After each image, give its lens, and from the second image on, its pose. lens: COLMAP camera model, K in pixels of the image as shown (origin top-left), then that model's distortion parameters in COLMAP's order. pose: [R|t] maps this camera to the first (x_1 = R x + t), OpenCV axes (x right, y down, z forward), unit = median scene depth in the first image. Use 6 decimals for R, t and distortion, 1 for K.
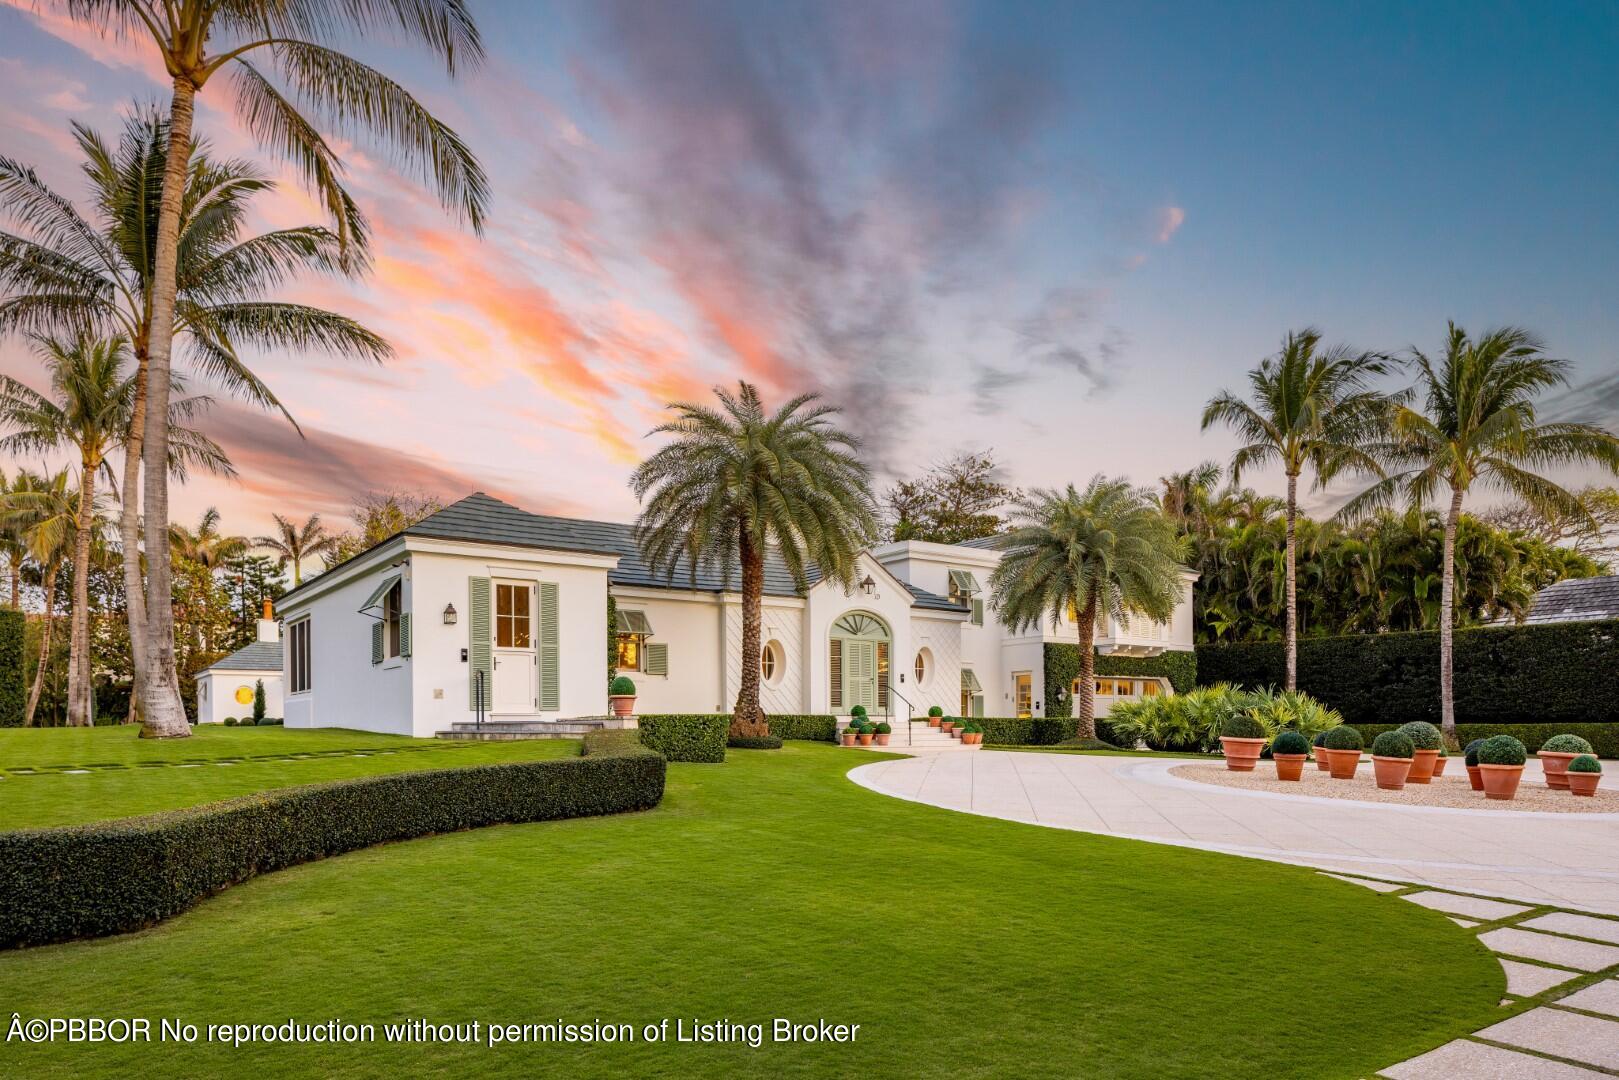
lens RADIAL K [[1117.6, 0, 804.6], [0, 1117.6, 633.8], [0, 0, 1]] dist [-0.012646, 0.000723]
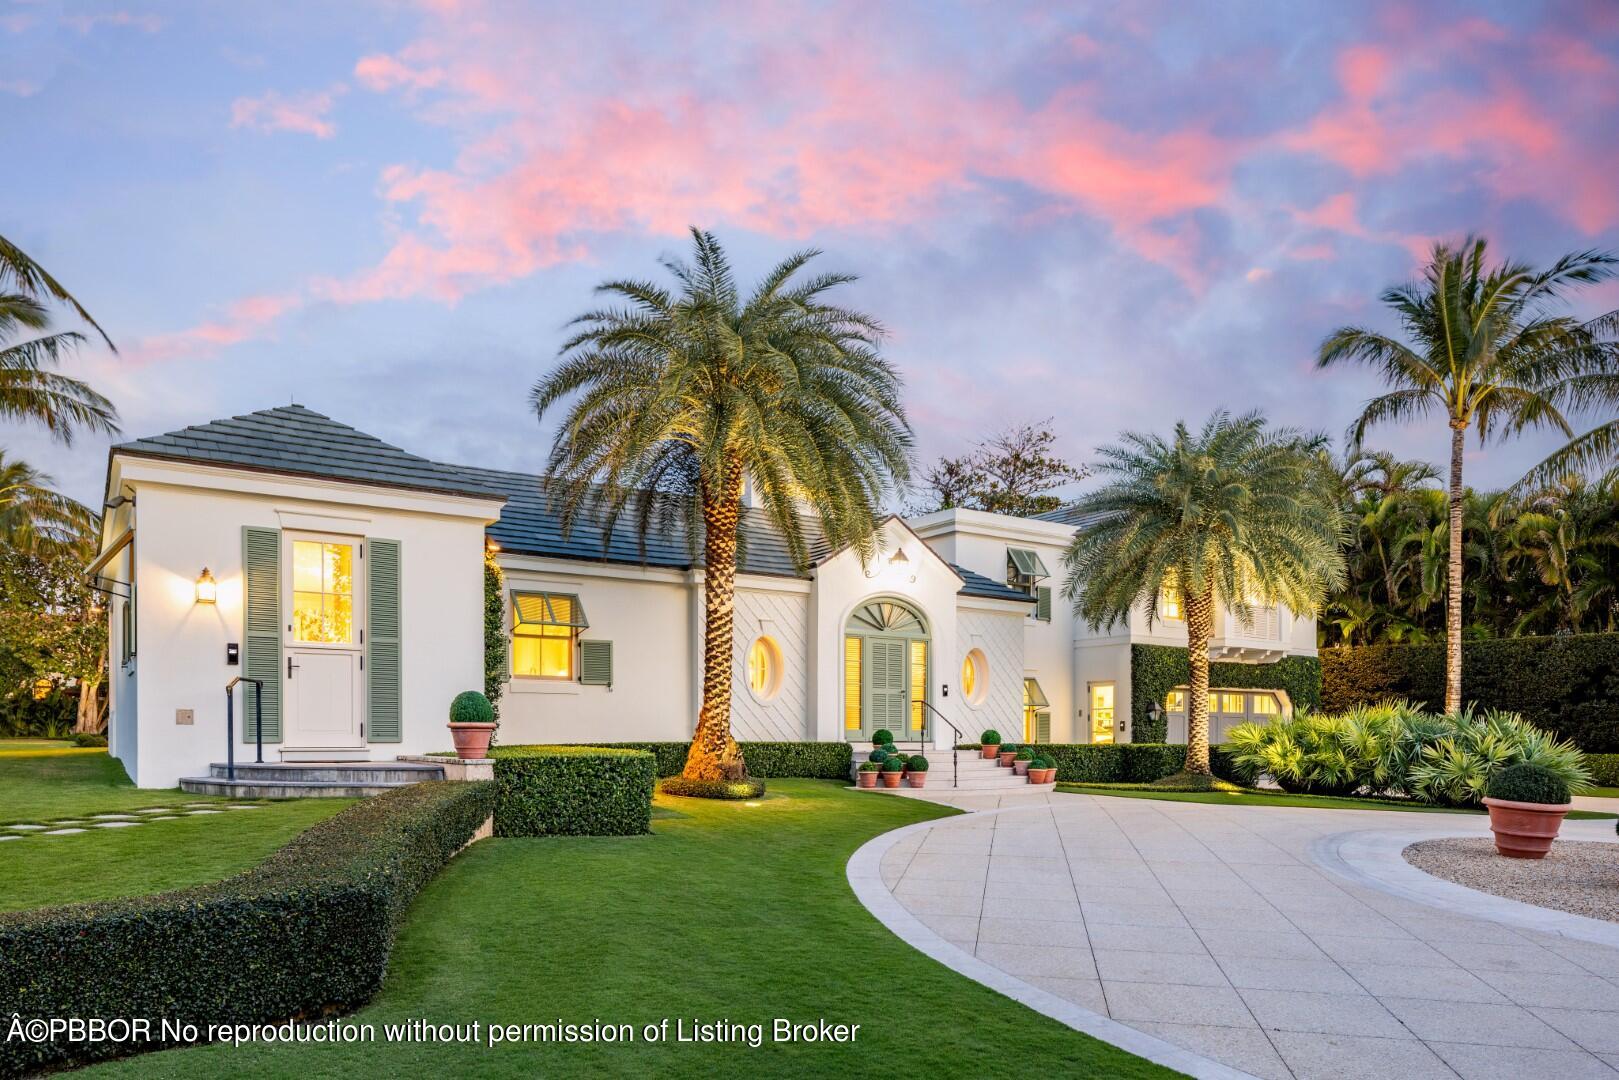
lens RADIAL K [[1117.6, 0, 804.0], [0, 1117.6, 645.0], [0, 0, 1]] dist [-0.012646, 0.000723]
pose [[0.999264, 0.004662, -0.038085, 0.022344], [-0.004458, 0.999975, 0.005458, 0.006052], [0.038109, -0.005284, 0.999260, 0.258444]]
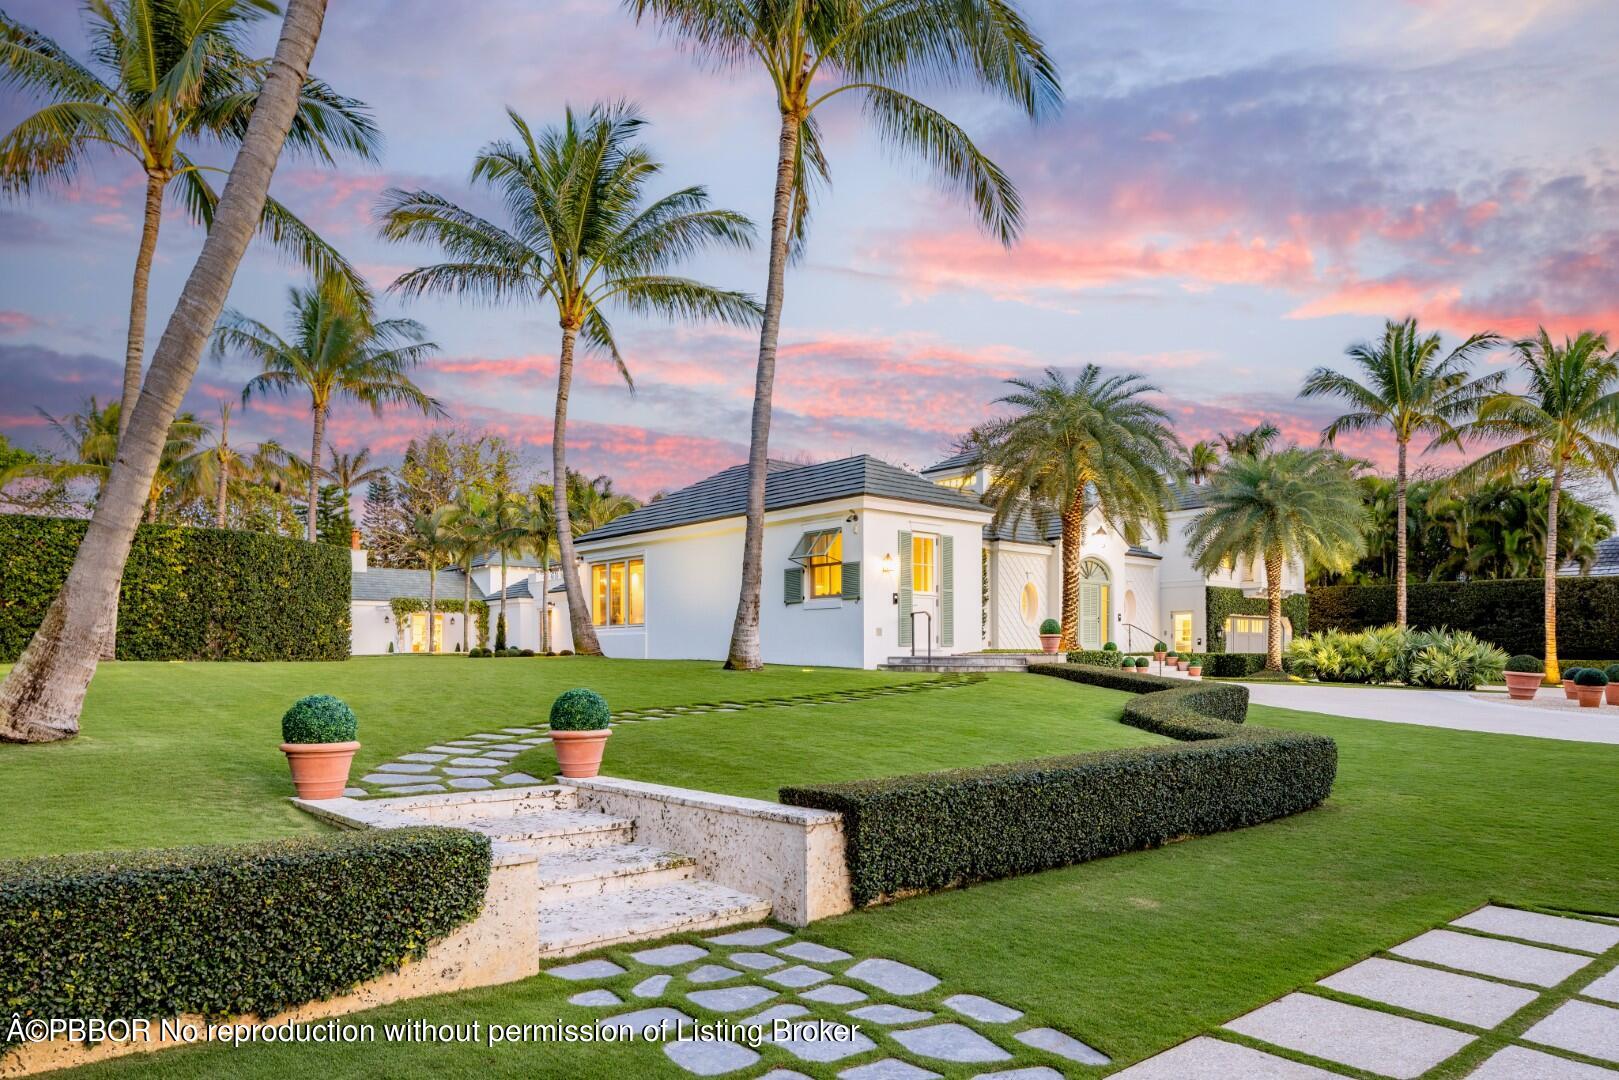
lens RADIAL K [[1118.2, 0, 814.9], [0, 1118.2, 540.6], [0, 0, 1]] dist [-0.005879, -0.001653]
pose [[0.994736, 0.015093, 0.101351, -0.329353], [-0.012970, 0.999683, -0.021572, -0.009564], [-0.101644, 0.020144, 0.994617, -0.093150]]
